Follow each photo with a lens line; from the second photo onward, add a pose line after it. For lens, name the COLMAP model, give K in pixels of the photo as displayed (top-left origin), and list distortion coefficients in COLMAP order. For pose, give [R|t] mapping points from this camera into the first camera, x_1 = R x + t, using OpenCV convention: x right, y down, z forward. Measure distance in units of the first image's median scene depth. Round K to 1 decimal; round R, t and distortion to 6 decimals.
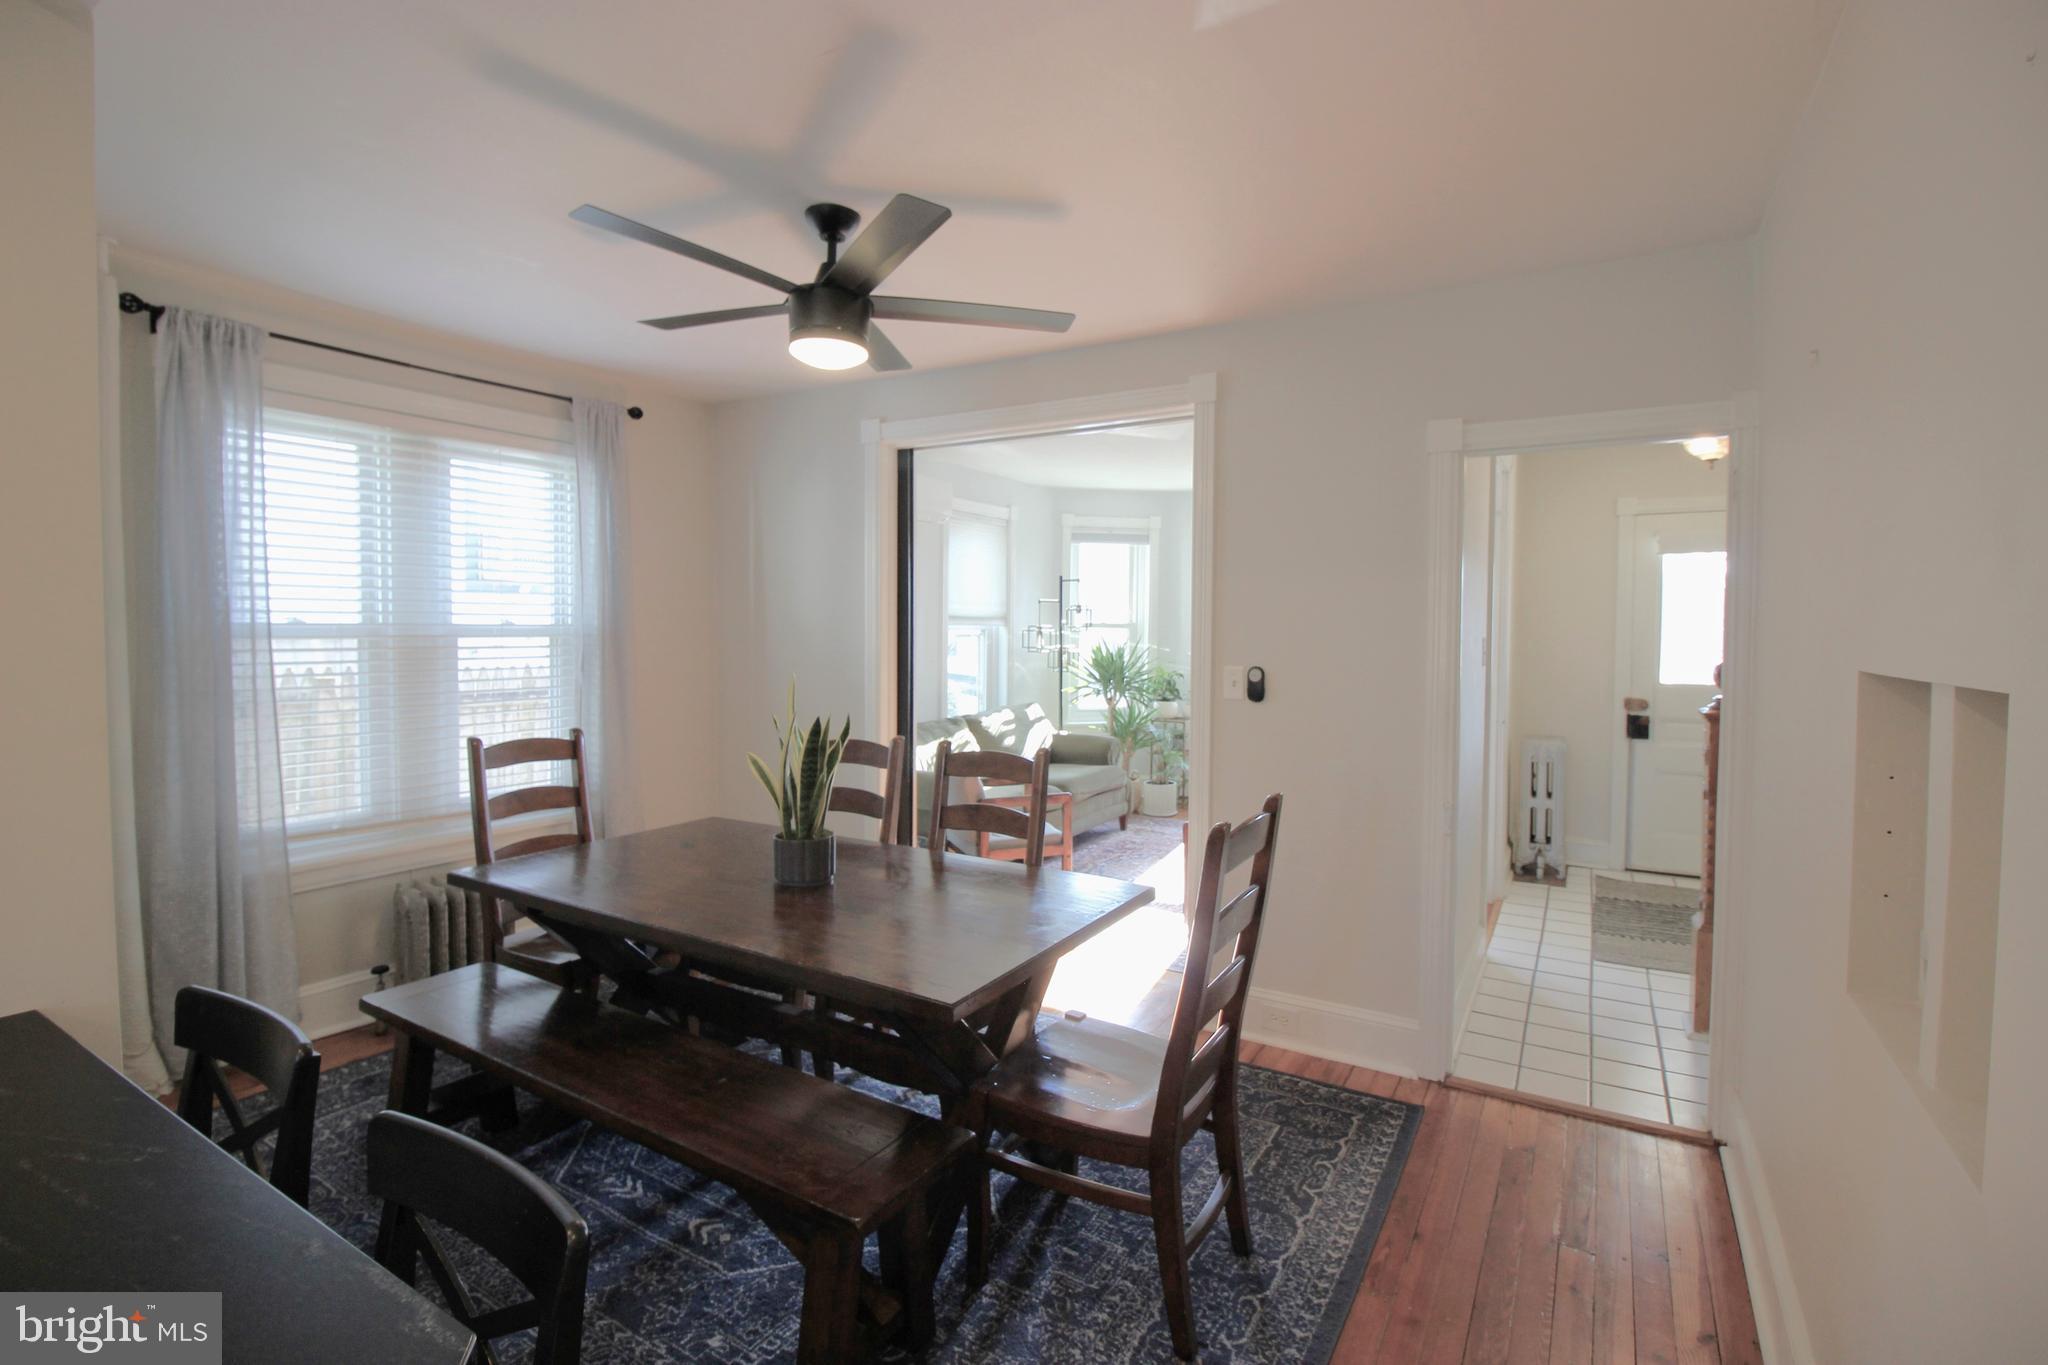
lens RADIAL K [[941.0, 0, 1019.0], [0, 941.0, 673.4], [0, 0, 1]] dist [-0.016274, -0.004544]
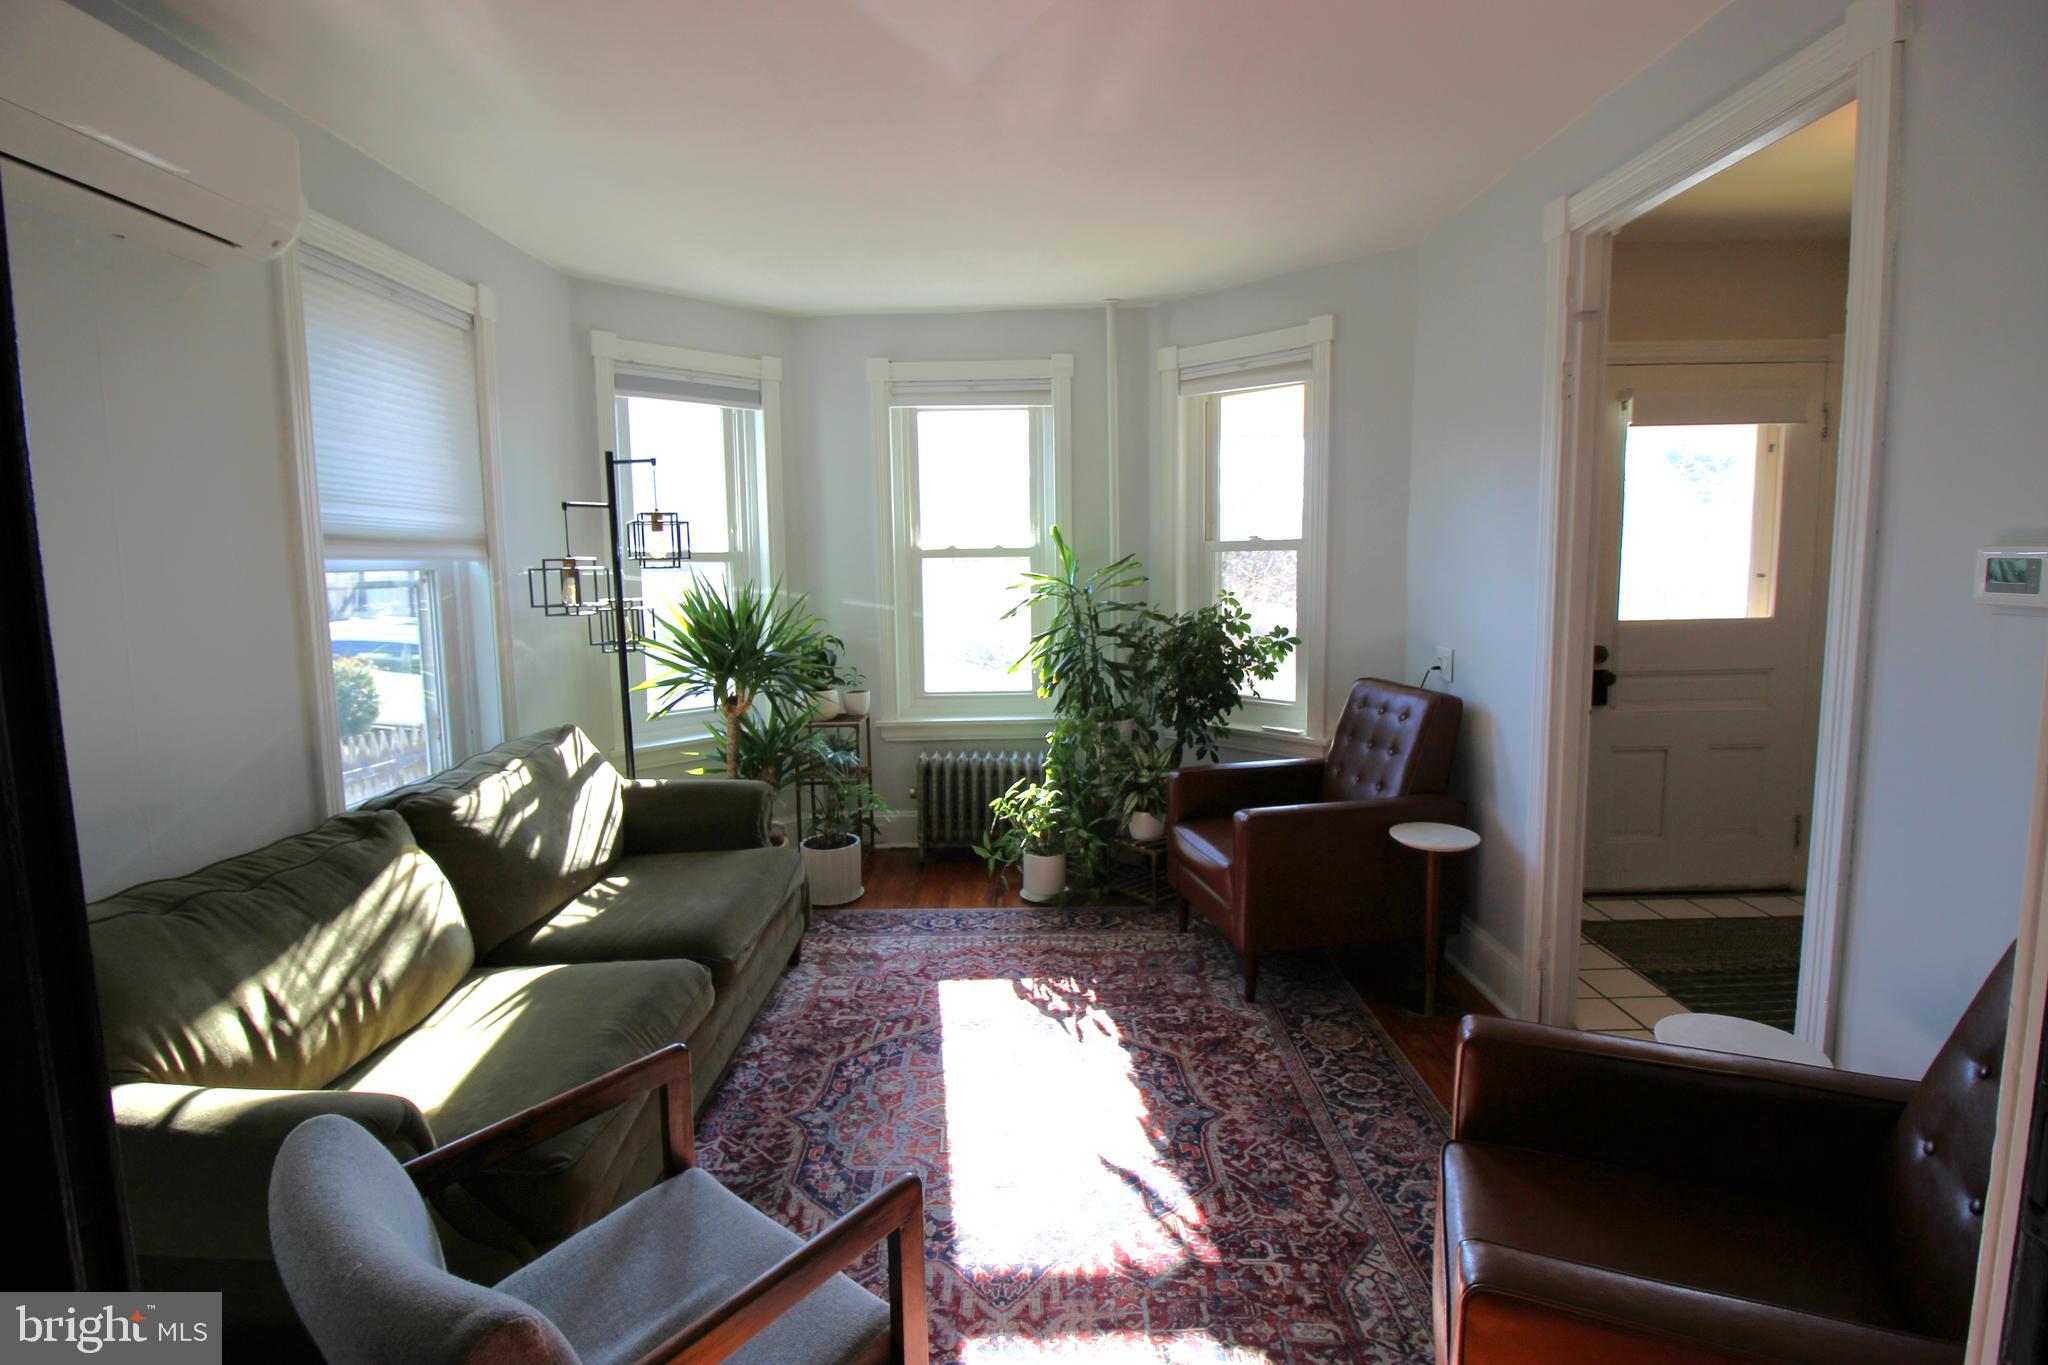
lens RADIAL K [[941.0, 0, 1015.8], [0, 941.0, 668.6], [0, 0, 1]] dist [-0.016274, -0.004544]
pose [[0.858589, -0.077826, 0.506723, -0.026955], [0.047258, 0.996217, 0.072931, -0.019698], [-0.510482, -0.038670, 0.859018, 0.489893]]
